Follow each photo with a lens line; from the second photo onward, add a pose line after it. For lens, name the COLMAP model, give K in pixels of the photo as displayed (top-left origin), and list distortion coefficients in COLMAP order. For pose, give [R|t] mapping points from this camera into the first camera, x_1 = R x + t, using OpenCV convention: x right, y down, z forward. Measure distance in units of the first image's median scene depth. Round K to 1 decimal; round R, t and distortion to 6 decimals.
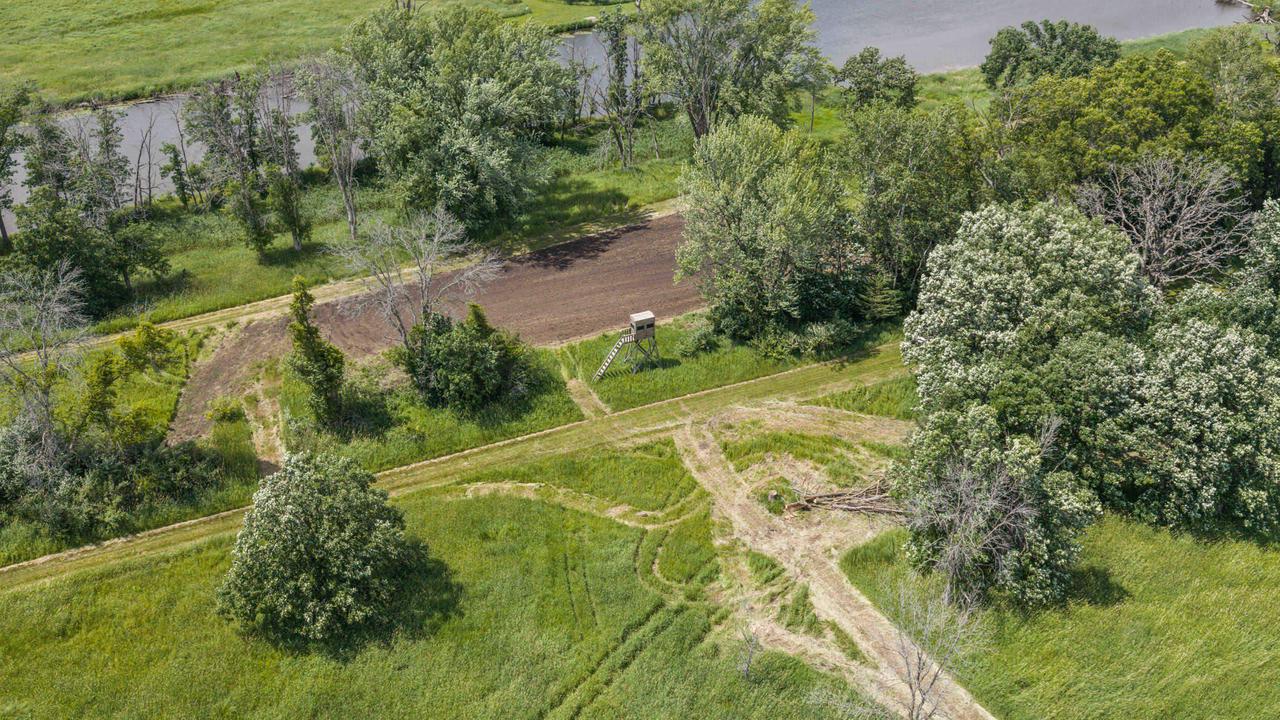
lens RADIAL K [[1124.9, 0, 638.4], [0, 1124.9, 360.0], [0, 0, 1]] dist [0.015141, -0.049885]
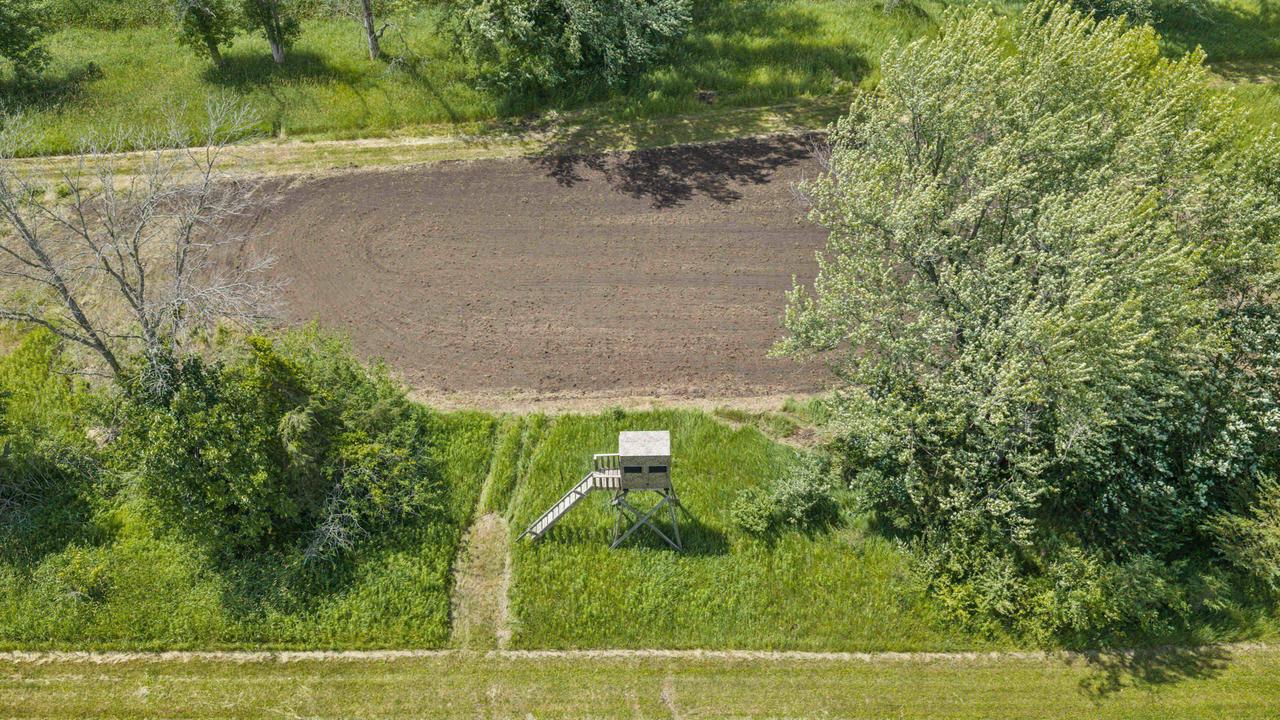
lens RADIAL K [[1124.9, 0, 643.1], [0, 1124.9, 360.7], [0, 0, 1]] dist [0.015141, -0.049885]
pose [[0.917148, 0.275489, -0.288003, 0.111880], [-0.204399, 0.945494, 0.253501, -0.169164], [0.342142, -0.173630, 0.923467, 0.593544]]
